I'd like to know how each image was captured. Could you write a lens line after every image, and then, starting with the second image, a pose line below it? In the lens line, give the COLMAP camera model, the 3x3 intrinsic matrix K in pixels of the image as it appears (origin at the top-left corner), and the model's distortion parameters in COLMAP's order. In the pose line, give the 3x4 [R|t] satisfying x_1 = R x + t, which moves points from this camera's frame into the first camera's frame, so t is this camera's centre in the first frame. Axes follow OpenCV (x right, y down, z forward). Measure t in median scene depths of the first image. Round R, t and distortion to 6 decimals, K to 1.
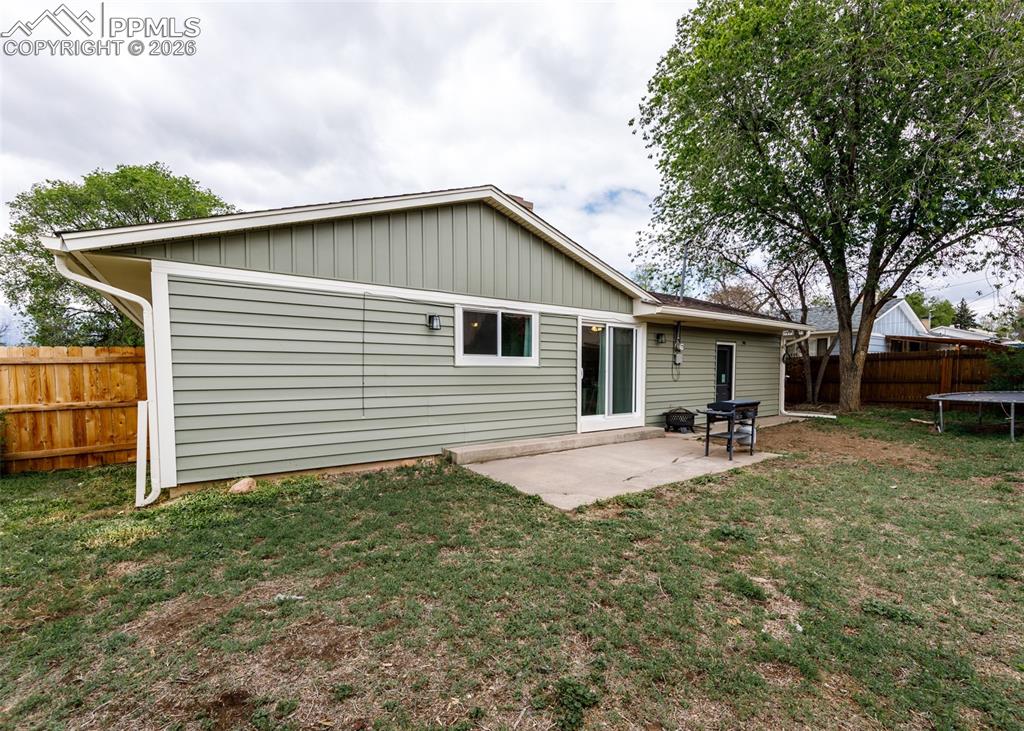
lens RADIAL K [[456.5, 0, 508.0], [0, 456.5, 392.3], [0, 0, 1]] dist [0.003231, 0.000699]
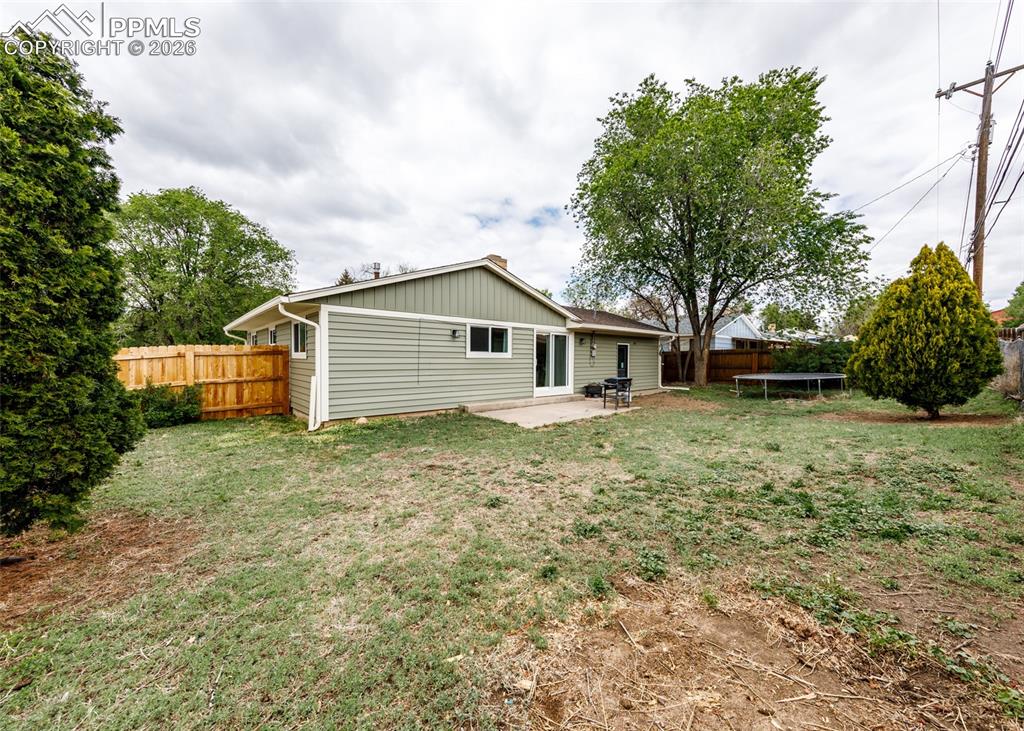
lens RADIAL K [[396.5, 0, 520.2], [0, 396.5, 358.4], [0, 0, 1]] dist [0.000157, -0.000458]
pose [[0.992101, 0.006878, 0.125252, -0.088915], [-0.001435, 0.999052, -0.043501, 0.009785], [-0.125432, 0.042978, 0.991171, -0.492327]]
